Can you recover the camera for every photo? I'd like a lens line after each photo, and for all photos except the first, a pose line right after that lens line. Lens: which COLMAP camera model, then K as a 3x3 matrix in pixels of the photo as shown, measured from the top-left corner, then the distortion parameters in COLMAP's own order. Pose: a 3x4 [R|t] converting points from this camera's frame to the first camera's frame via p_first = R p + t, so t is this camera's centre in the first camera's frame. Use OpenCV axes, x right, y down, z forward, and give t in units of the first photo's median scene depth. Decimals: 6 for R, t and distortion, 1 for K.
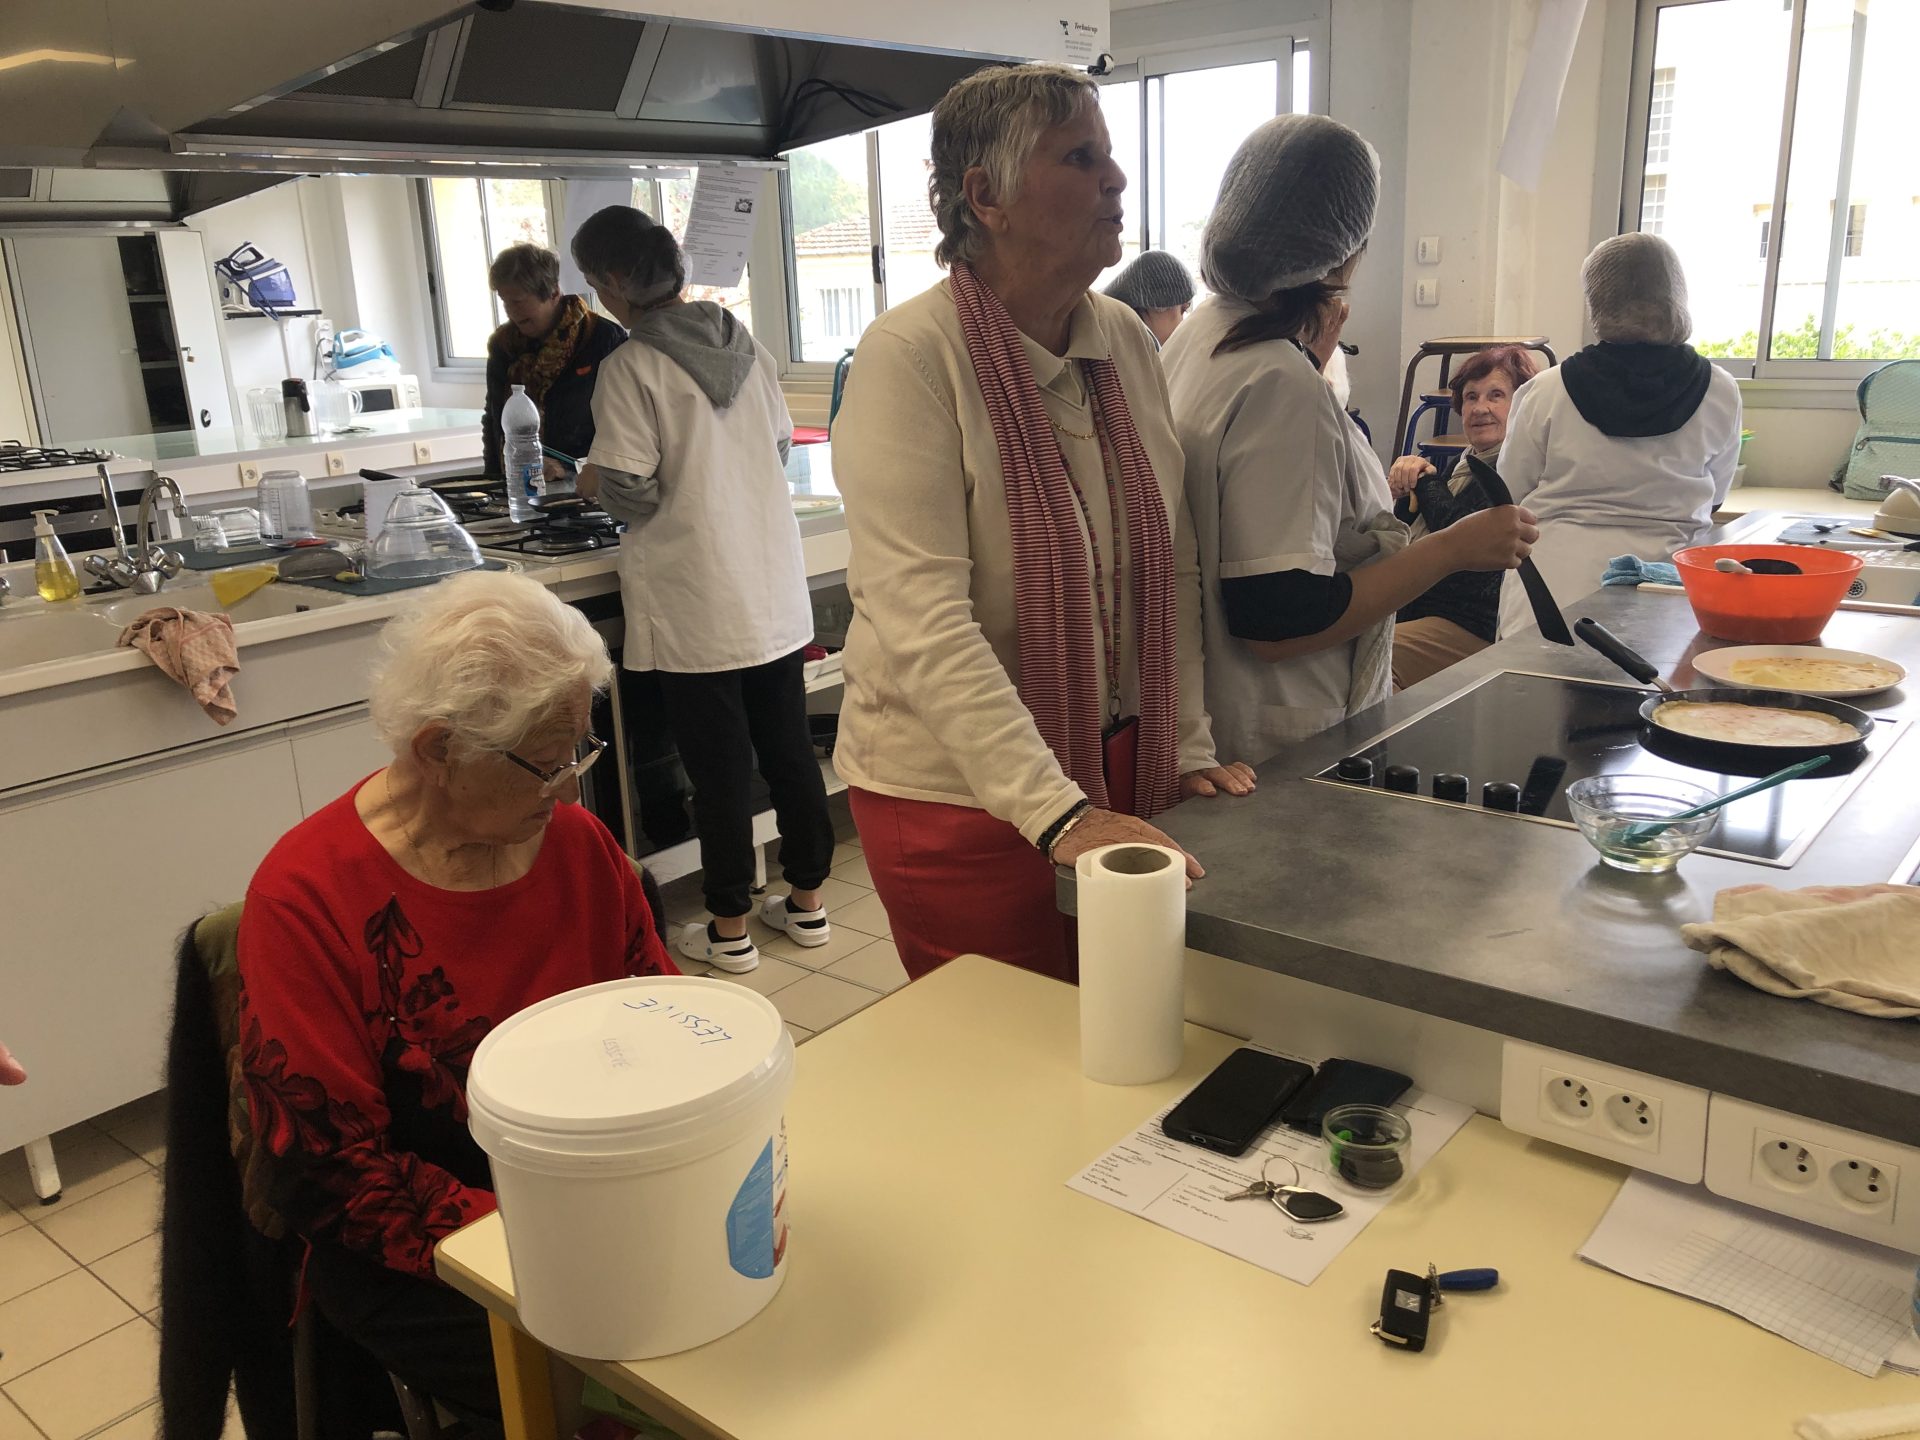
lens RADIAL K [[1580.8, 0, 965.9], [0, 1580.8, 716.3], [0, 0, 1]] dist [0.080442, 0.006096]
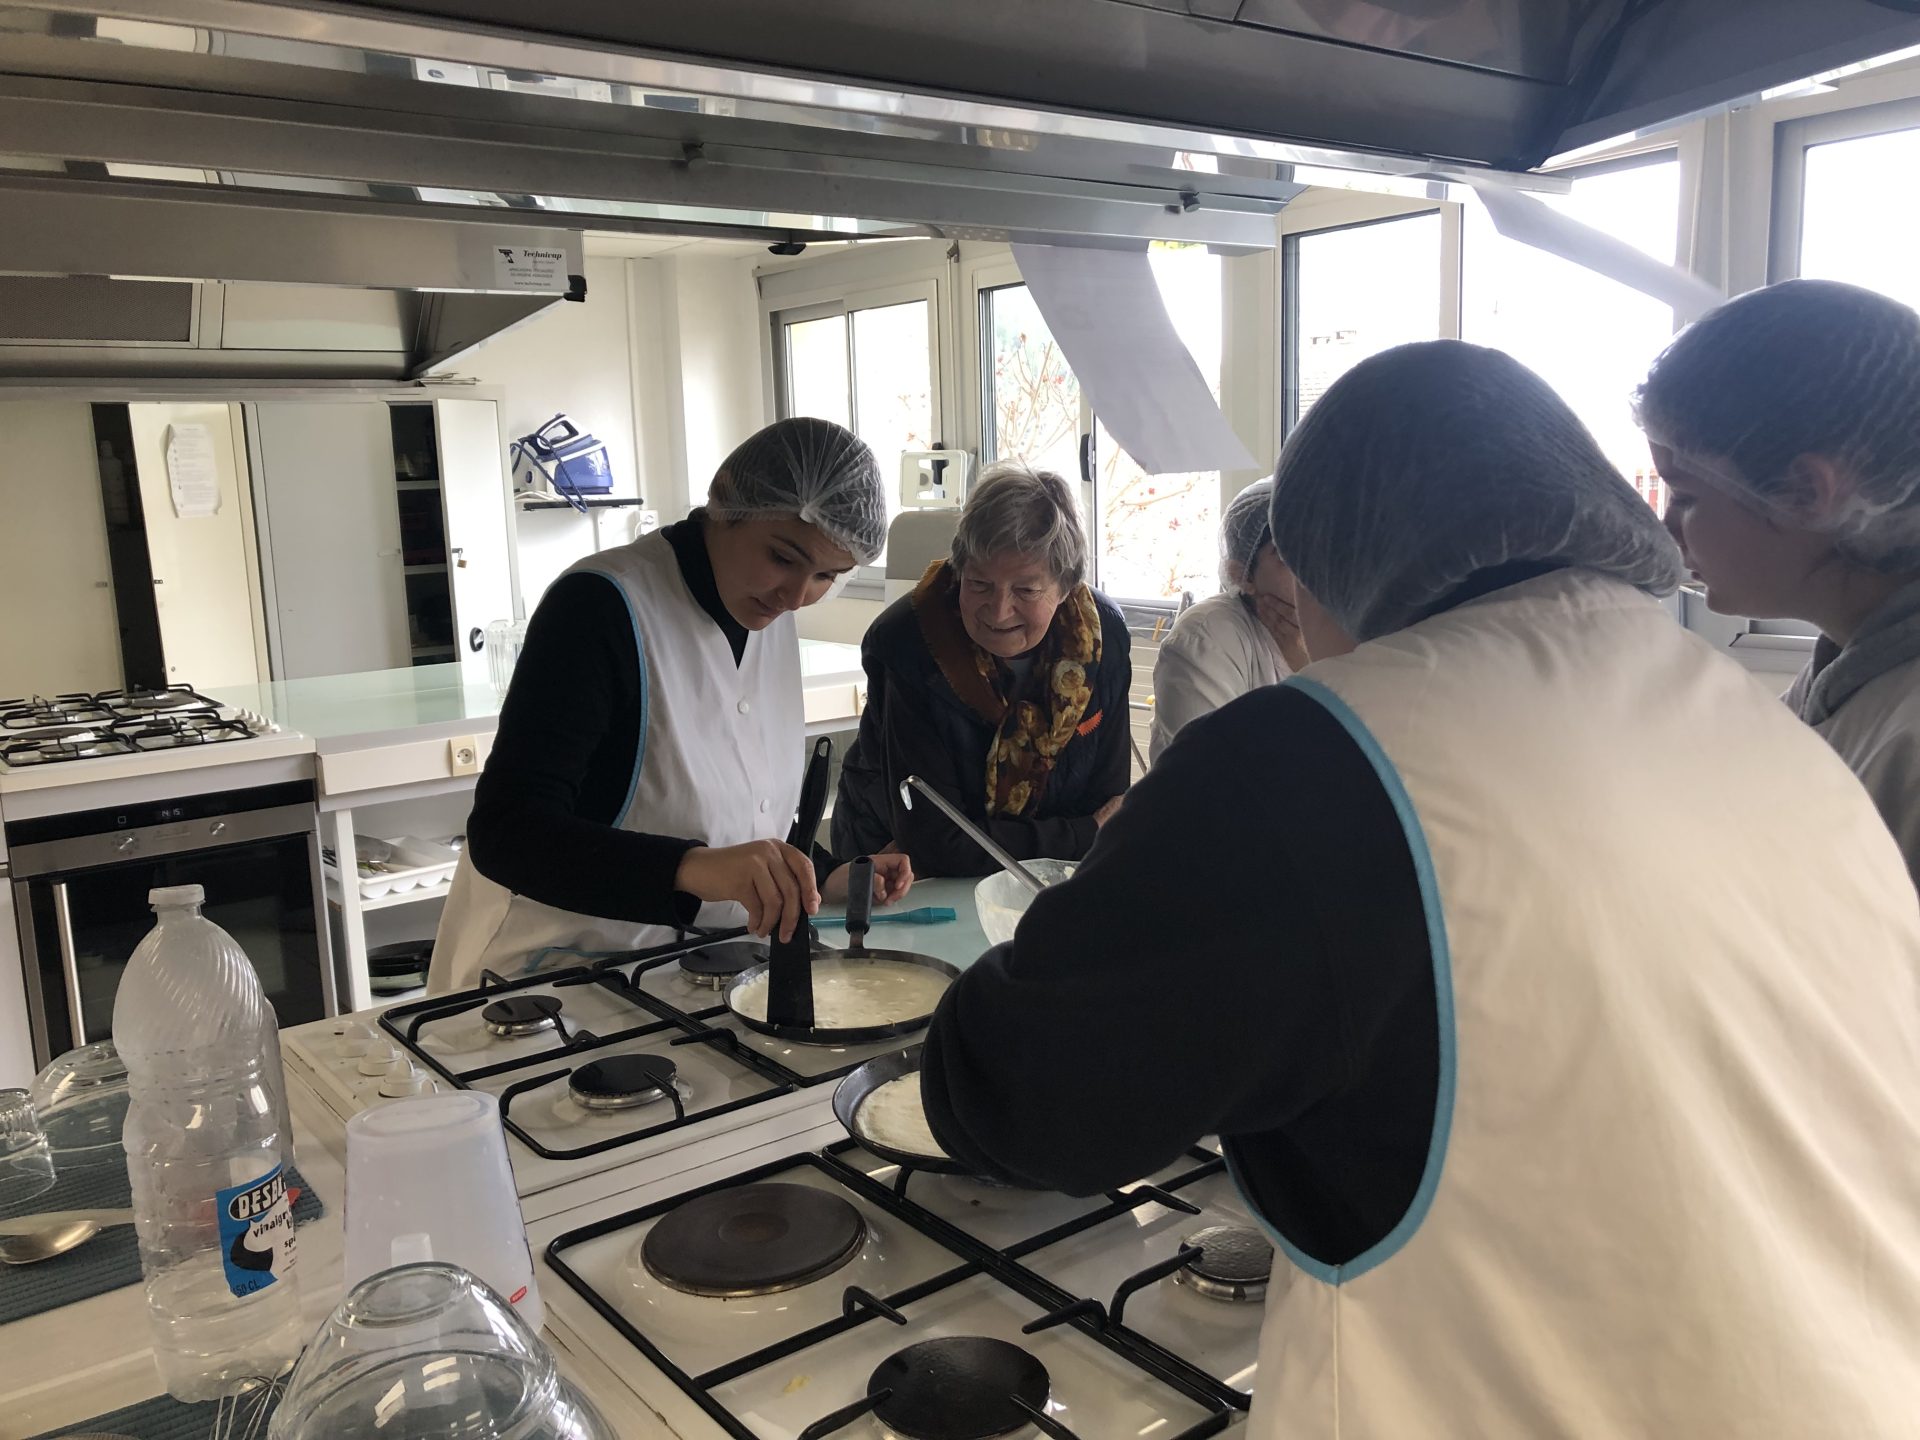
lens RADIAL K [[1580.8, 0, 955.6], [0, 1580.8, 719.4], [0, 0, 1]] dist [0.080442, 0.006096]
pose [[0.976196, 0.050050, -0.211036, -0.089483], [-0.072304, 0.992449, -0.099083, -0.085502], [0.204484, 0.111983, 0.972443, 0.310480]]
